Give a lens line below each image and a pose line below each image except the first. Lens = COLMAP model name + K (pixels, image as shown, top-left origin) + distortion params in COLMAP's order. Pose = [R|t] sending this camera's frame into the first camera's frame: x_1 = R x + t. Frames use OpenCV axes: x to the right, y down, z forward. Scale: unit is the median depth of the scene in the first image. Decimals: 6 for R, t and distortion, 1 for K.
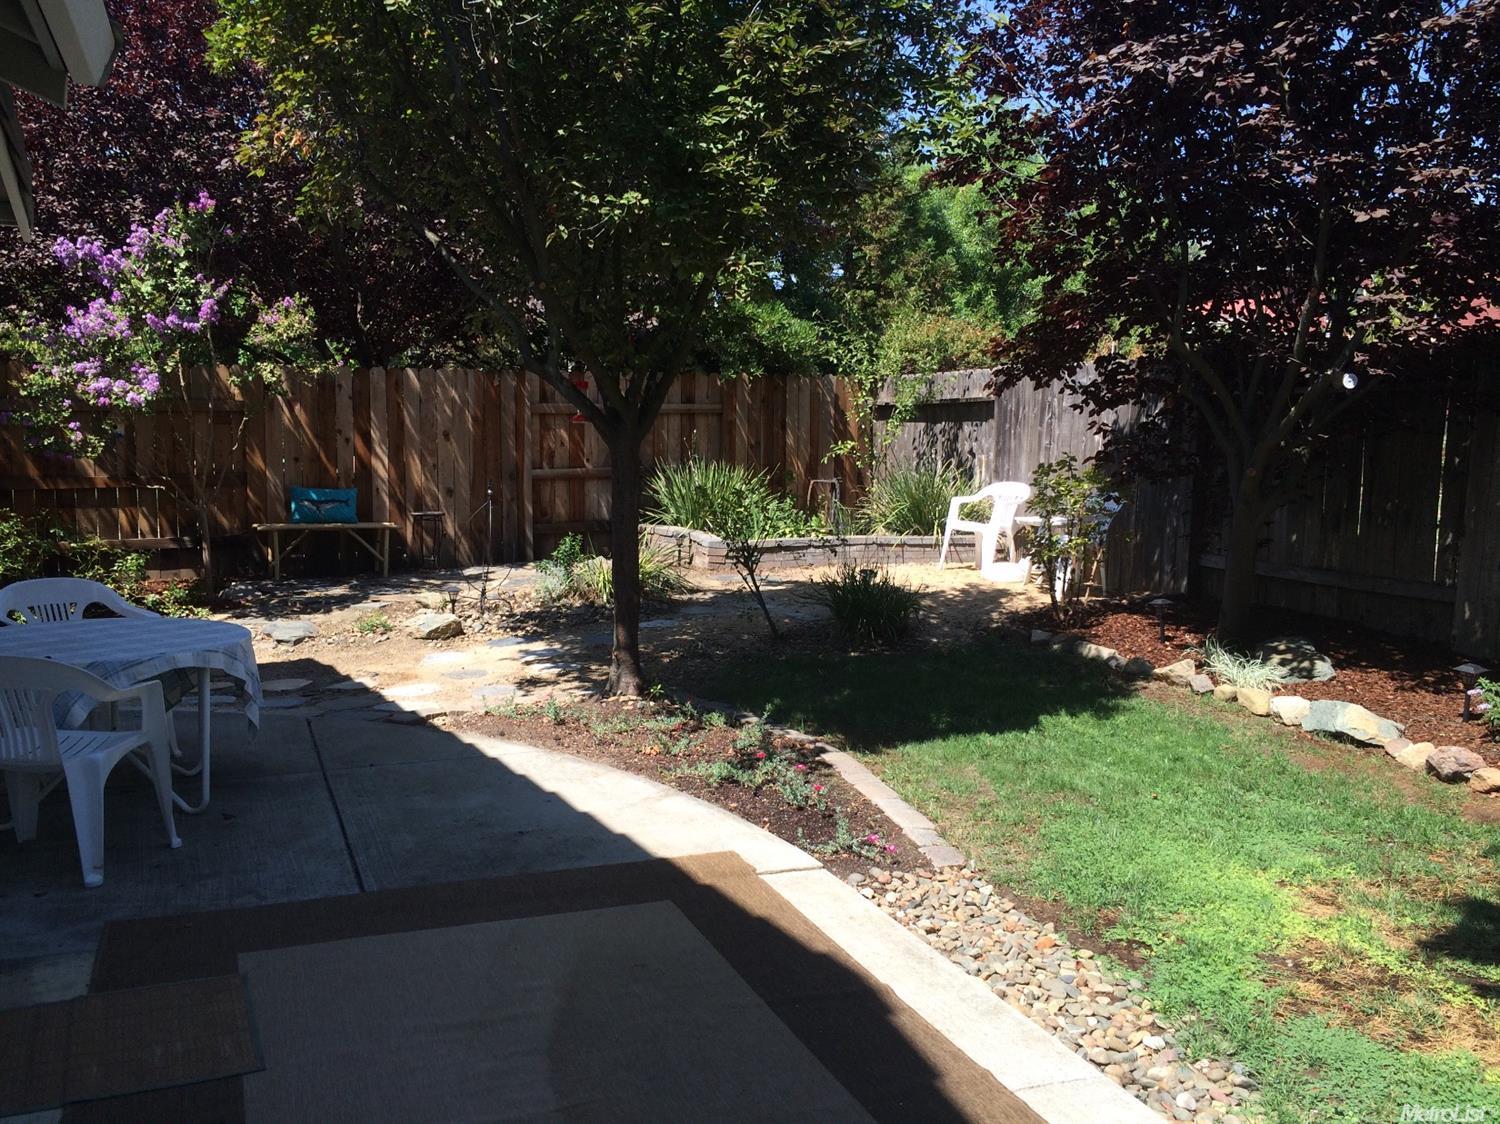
lens RADIAL K [[1294.8, 0, 746.9], [0, 1294.8, 562.1], [0, 0, 1]] dist [0.074968, -0.053633]
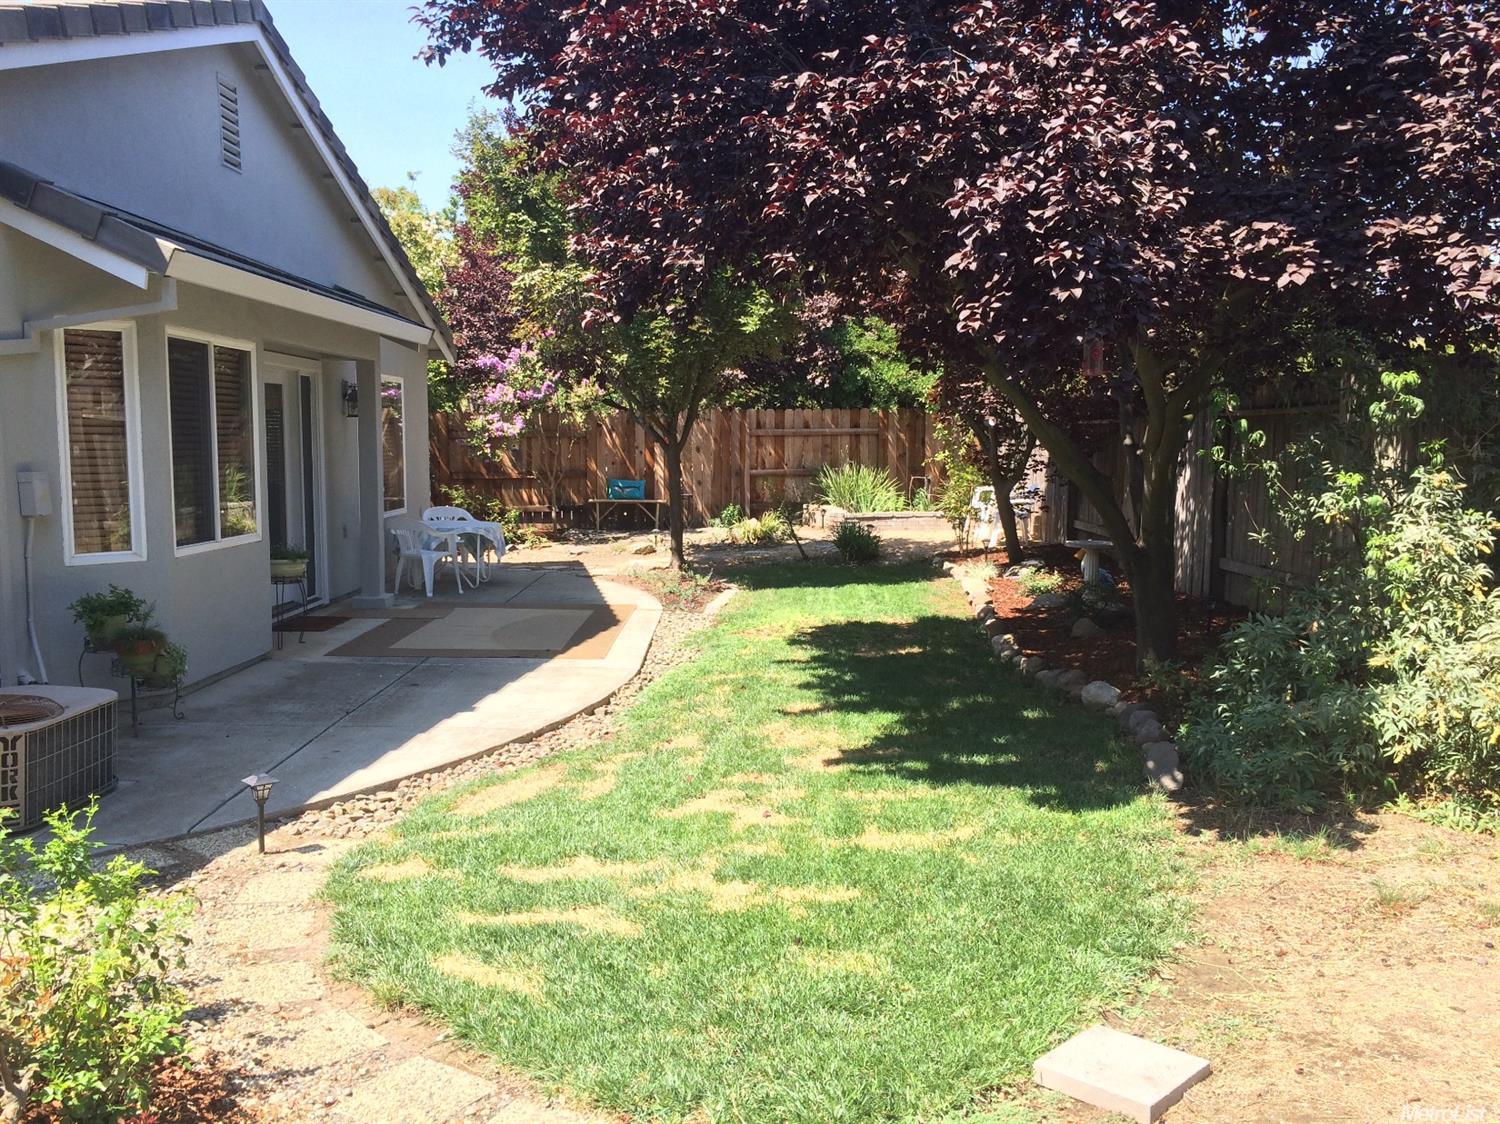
lens RADIAL K [[1294.8, 0, 752.0], [0, 1294.8, 561.1], [0, 0, 1]] dist [0.074968, -0.053633]
pose [[0.929718, 0.029011, -0.367128, 0.484438], [-0.033460, 0.999423, -0.005760, 0.058007], [0.366750, 0.017639, 0.930152, -0.568996]]
